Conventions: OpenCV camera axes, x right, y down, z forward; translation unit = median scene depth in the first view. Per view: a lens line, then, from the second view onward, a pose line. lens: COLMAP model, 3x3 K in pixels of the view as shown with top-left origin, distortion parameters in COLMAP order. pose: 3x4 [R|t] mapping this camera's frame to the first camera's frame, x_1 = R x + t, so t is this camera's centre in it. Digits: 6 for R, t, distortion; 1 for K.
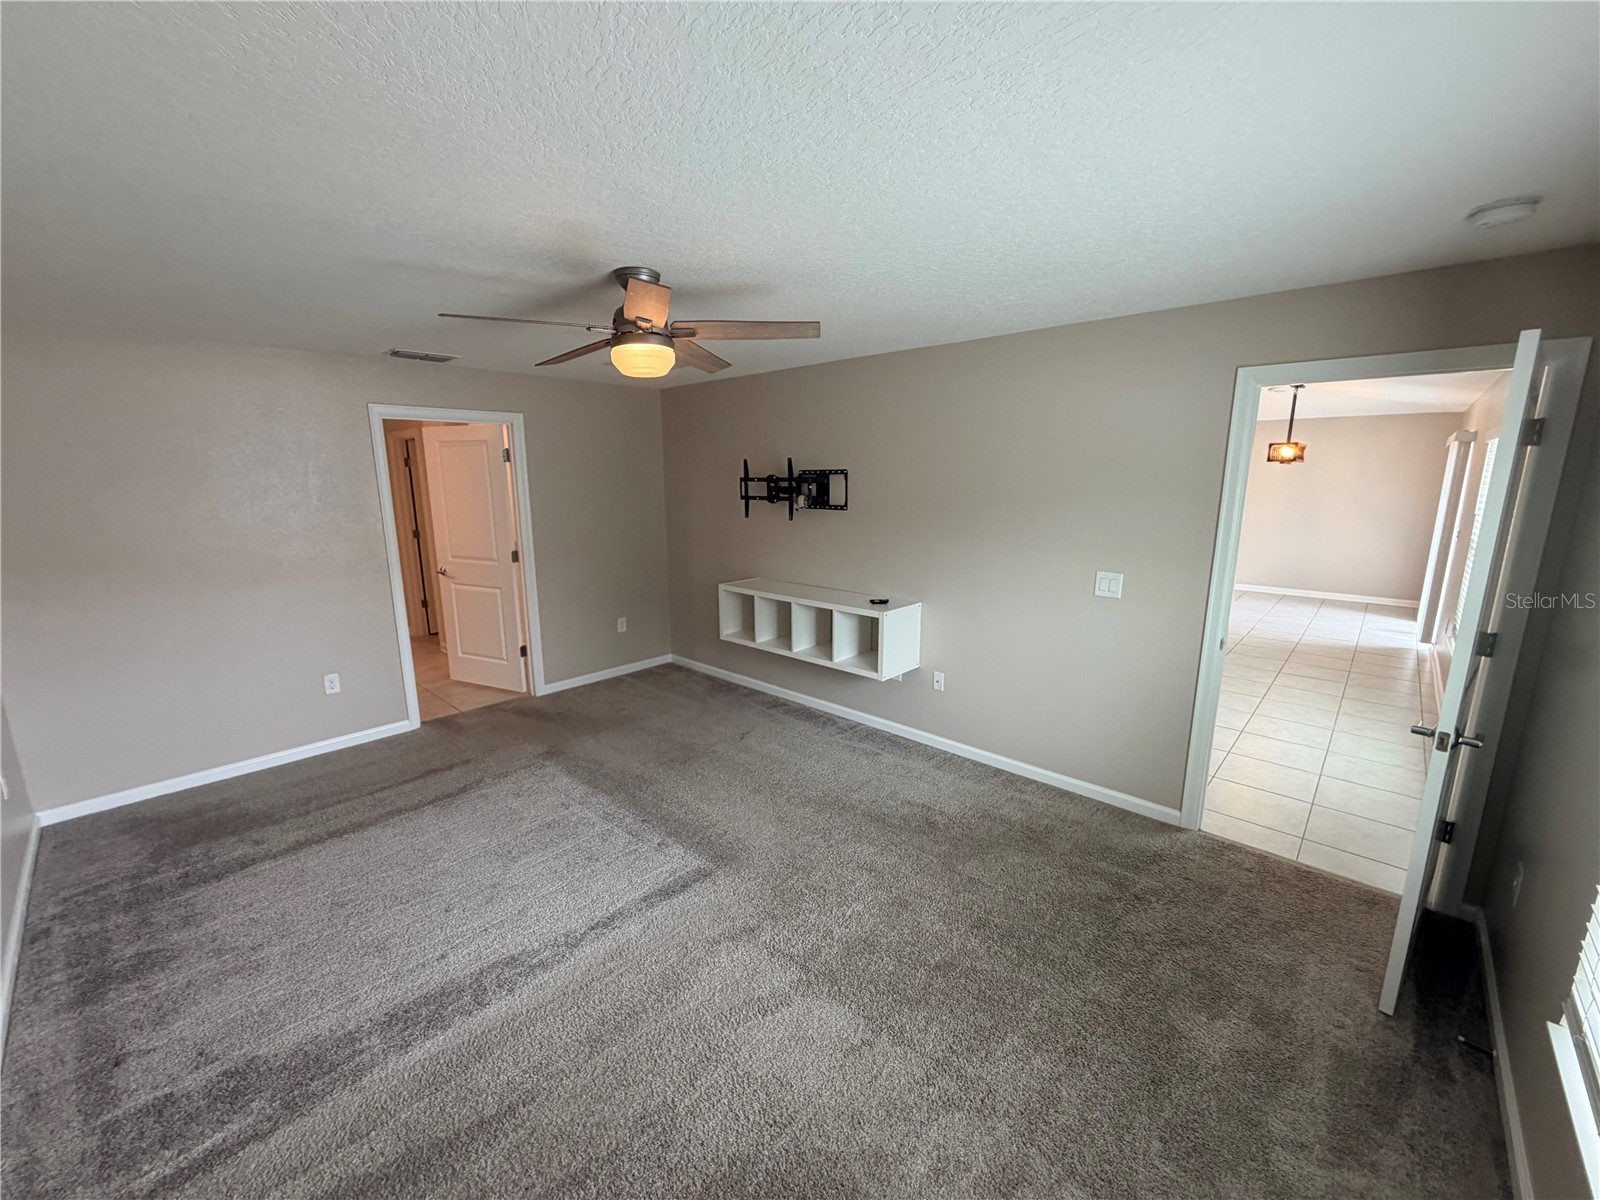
lens RADIAL K [[638.6, 0, 798.6], [0, 638.6, 602.3], [0, 0, 1]] dist [0.000124, -0.000426]
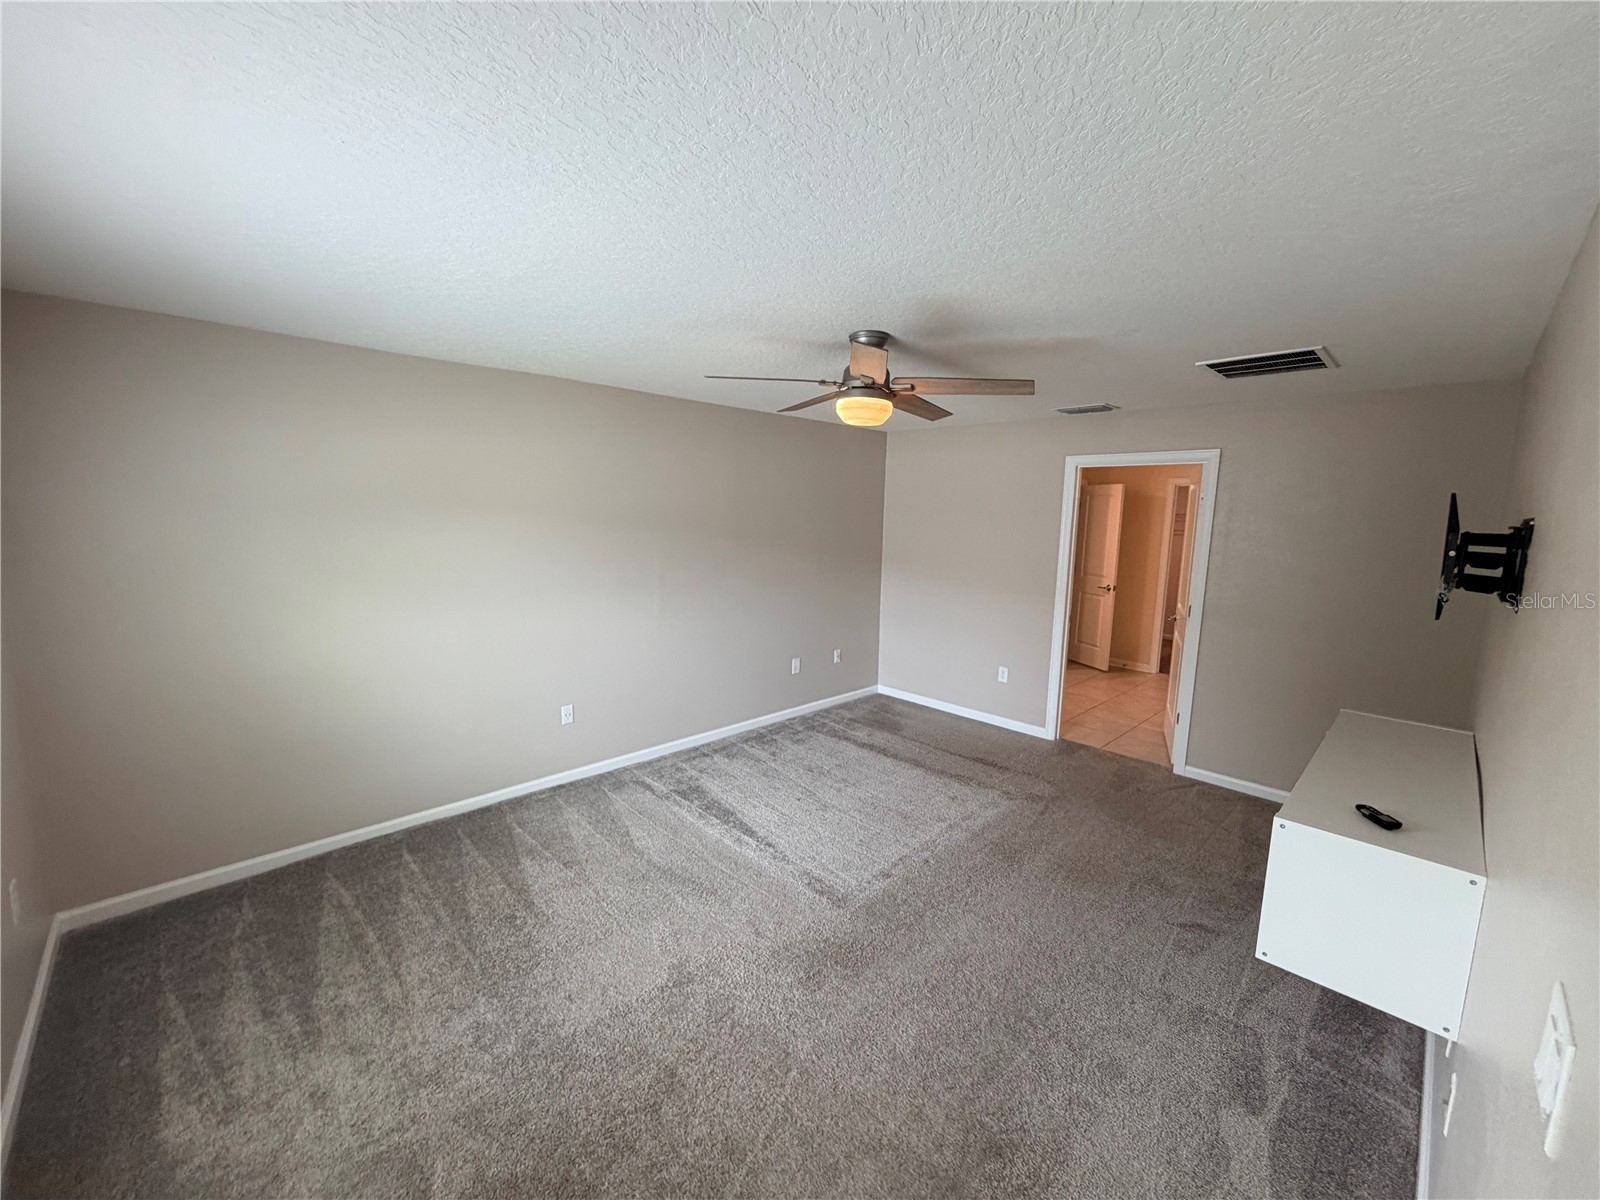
lens RADIAL K [[638.6, 0, 795.6], [0, 638.6, 602.0], [0, 0, 1]] dist [0.000124, -0.000426]
pose [[-0.050309, 0.145671, -0.988053, 0.504585], [-0.216915, 0.964097, 0.153183, -0.112194], [0.974893, 0.222030, -0.016905, 0.539226]]
